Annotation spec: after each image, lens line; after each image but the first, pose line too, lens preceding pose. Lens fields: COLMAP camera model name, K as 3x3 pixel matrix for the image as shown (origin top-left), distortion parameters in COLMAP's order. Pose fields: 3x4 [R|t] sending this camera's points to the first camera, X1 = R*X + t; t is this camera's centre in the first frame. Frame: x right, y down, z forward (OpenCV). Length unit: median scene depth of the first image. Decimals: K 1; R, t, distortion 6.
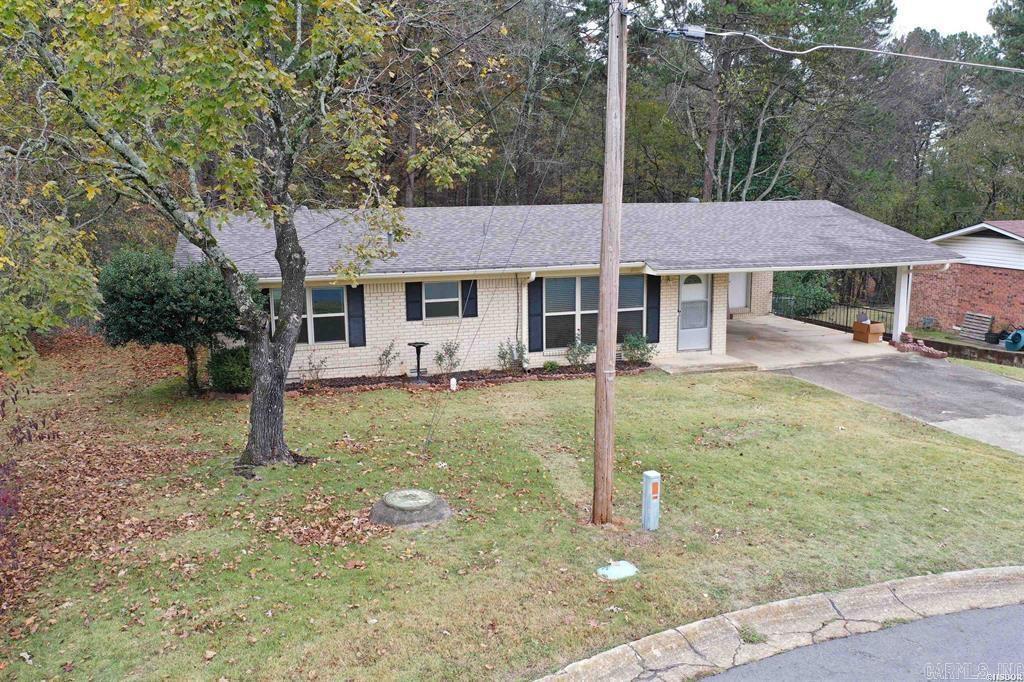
lens RADIAL K [[808.2, 0, 516.5], [0, 808.2, 334.4], [0, 0, 1]] dist [-0.004929, -0.007256]
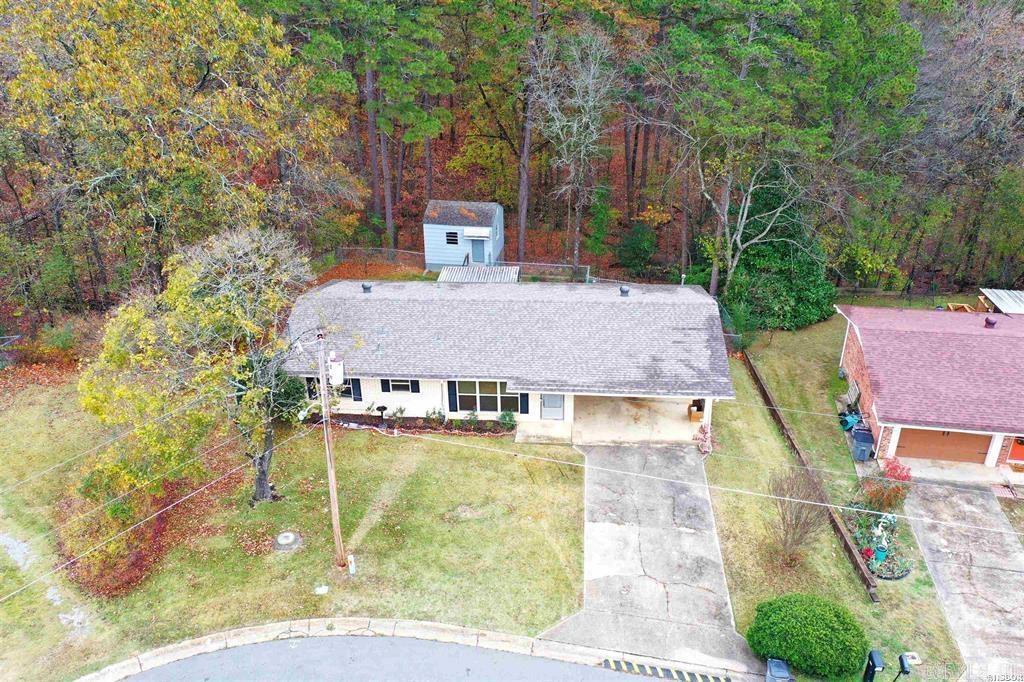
lens RADIAL K [[808.2, 0, 512.9], [0, 808.2, 341.2], [0, 0, 1]] dist [-0.004929, -0.007256]
pose [[0.922368, 0.174106, -0.344854, 0.787237], [-0.058214, 0.945131, 0.321464, -0.759486], [0.381901, -0.276433, 0.881894, -0.543061]]
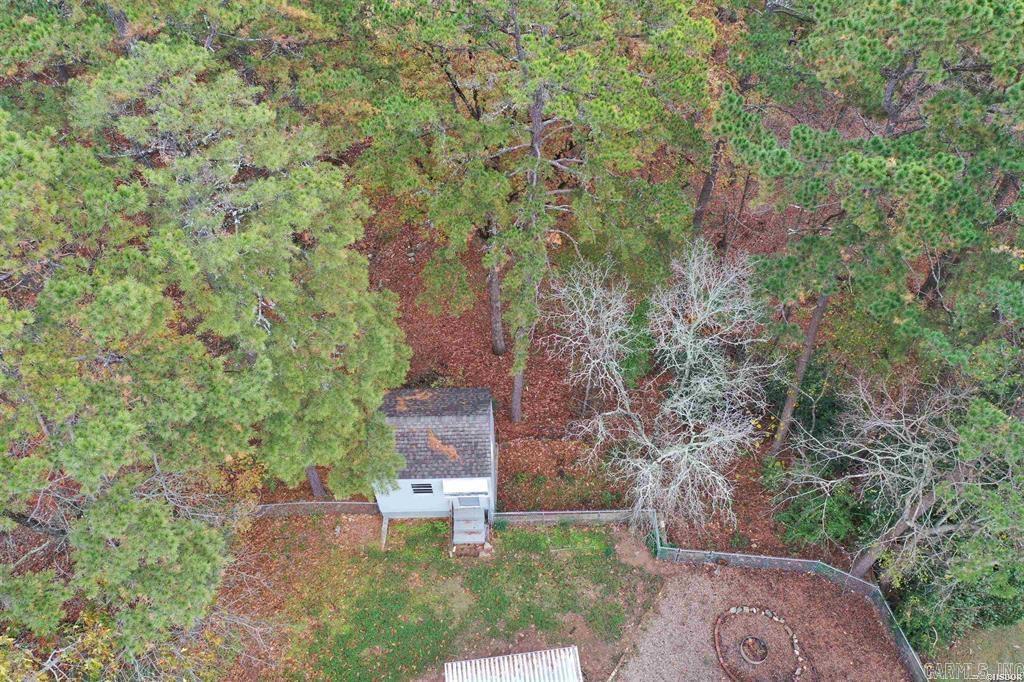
lens RADIAL K [[808.2, 0, 511.3], [0, 808.2, 343.5], [0, 0, 1]] dist [-0.004929, -0.007256]
pose [[0.977670, 0.143355, -0.153656, -0.048789], [-0.004911, 0.746577, 0.665281, -1.516982], [0.210087, -0.649671, 0.730610, 0.972113]]
